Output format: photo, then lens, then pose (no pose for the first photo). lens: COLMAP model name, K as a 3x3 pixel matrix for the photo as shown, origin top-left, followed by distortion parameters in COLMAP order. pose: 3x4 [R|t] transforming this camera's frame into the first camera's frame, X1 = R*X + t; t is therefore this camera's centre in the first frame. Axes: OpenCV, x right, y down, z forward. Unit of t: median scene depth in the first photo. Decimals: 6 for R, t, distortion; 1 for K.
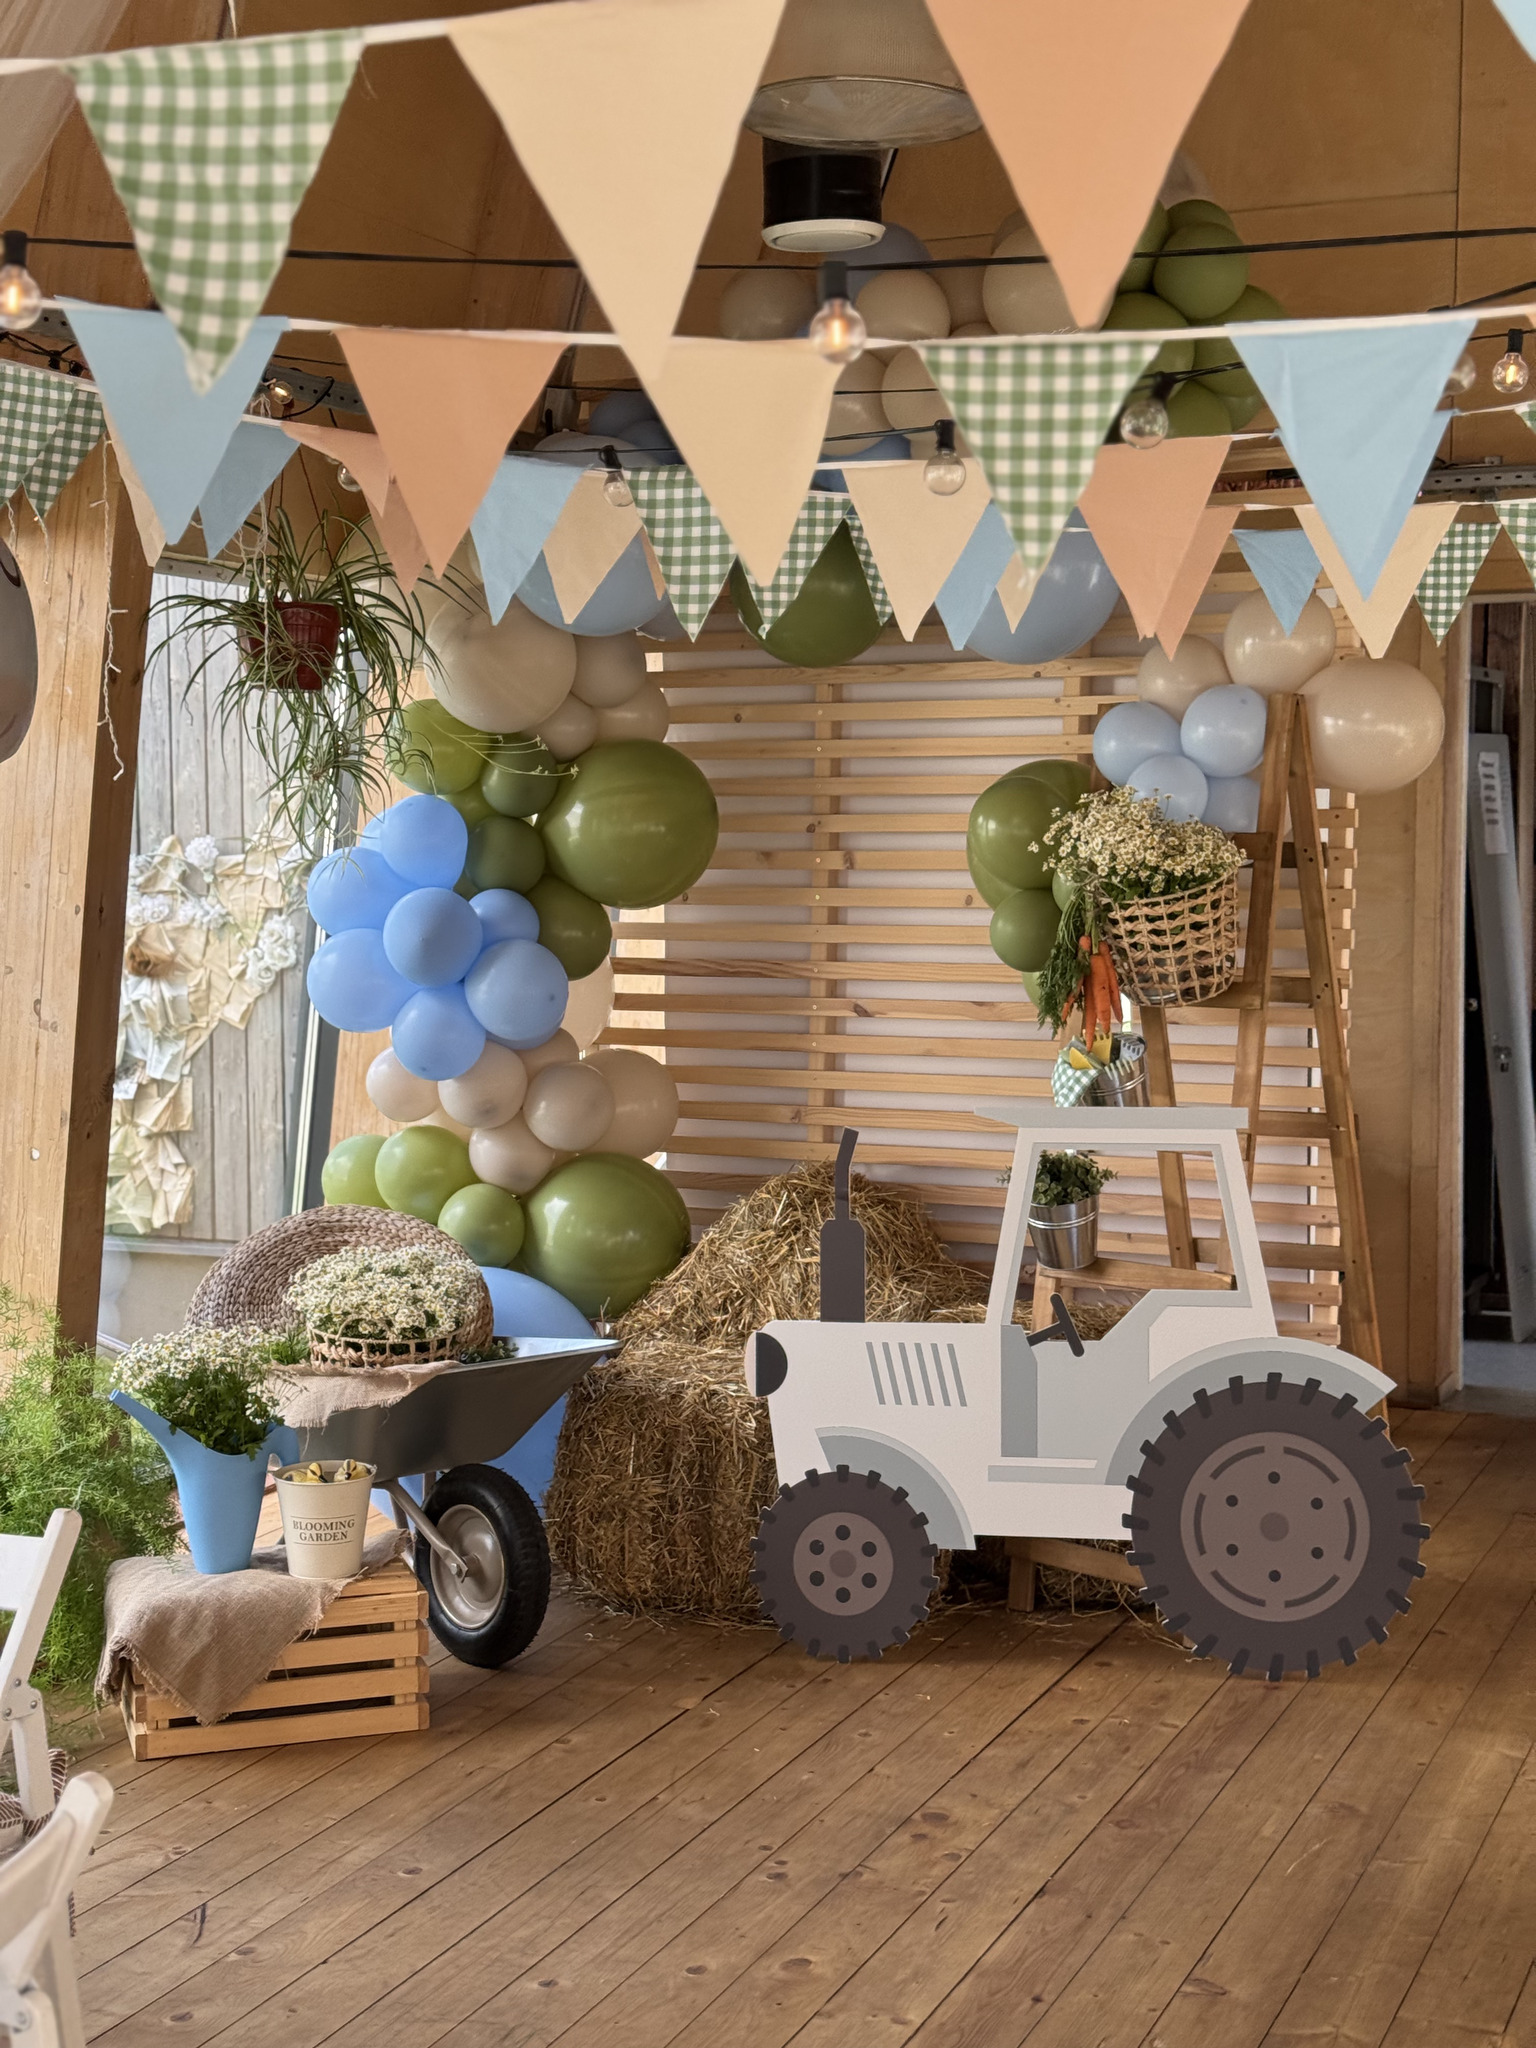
lens RADIAL K [[2840.0, 0, 775.4], [0, 2840.0, 1065.1], [0, 0, 1]] dist [0.116001, 0.000000]
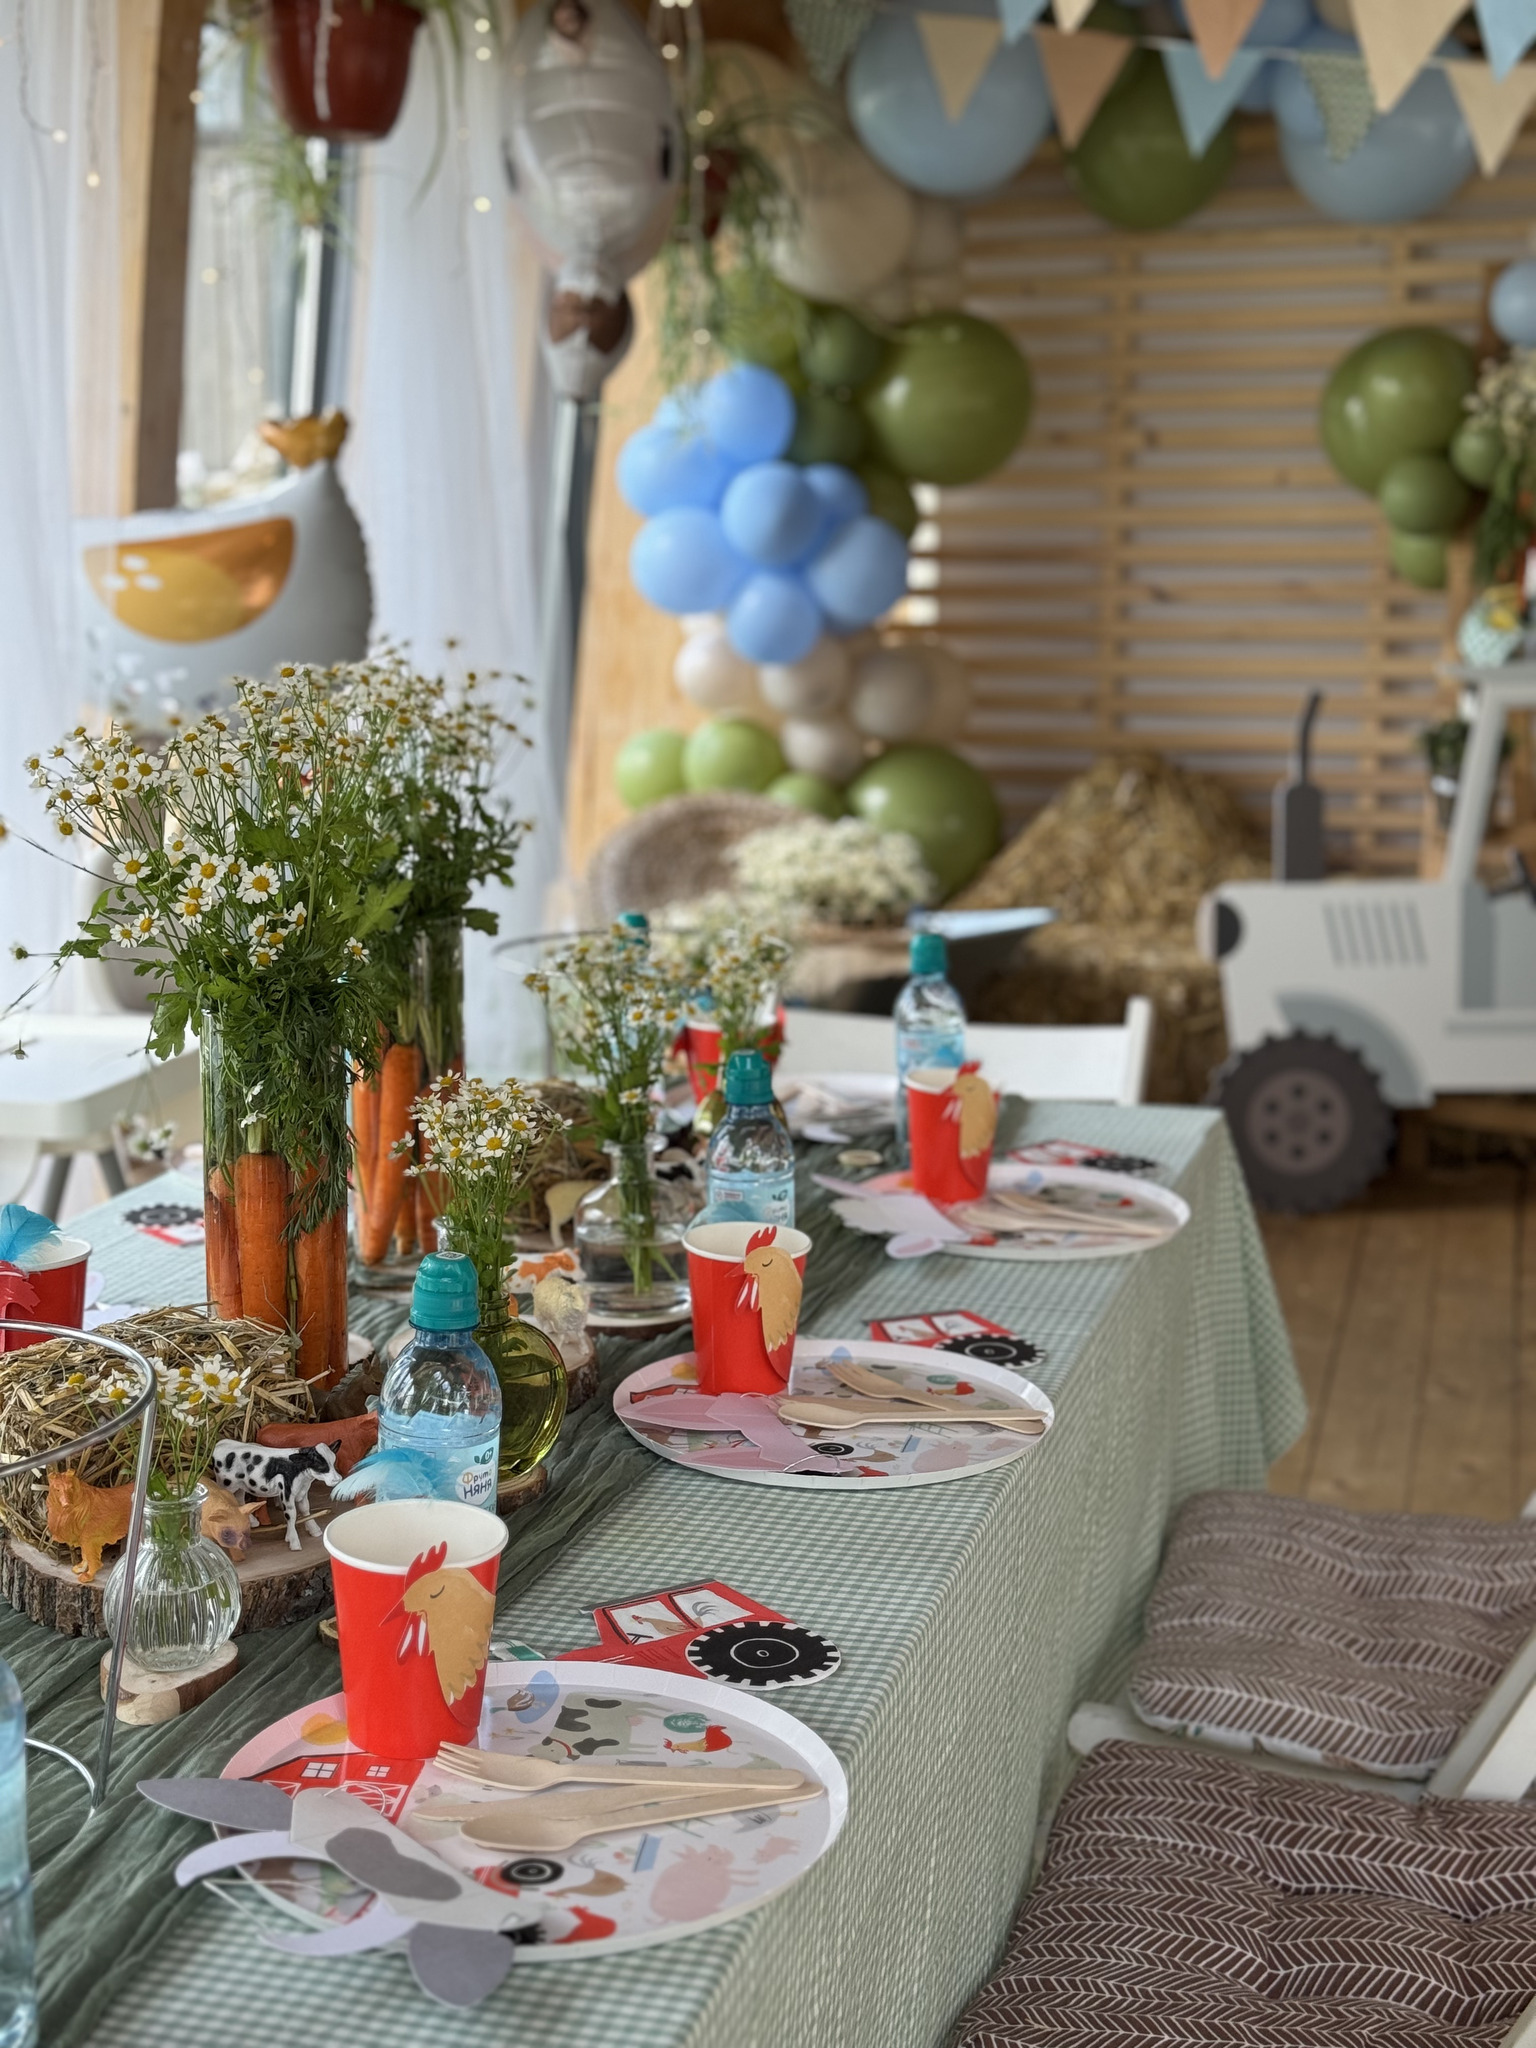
lens RADIAL K [[2840.0, 0, 756.3], [0, 2840.0, 1031.1], [0, 0, 1]] dist [0.116001, 0.000000]
pose [[0.991931, -0.030212, 0.123129, -0.246278], [0.017975, 0.994894, 0.099309, 0.032298], [-0.125501, -0.096295, 0.987409, 0.019978]]
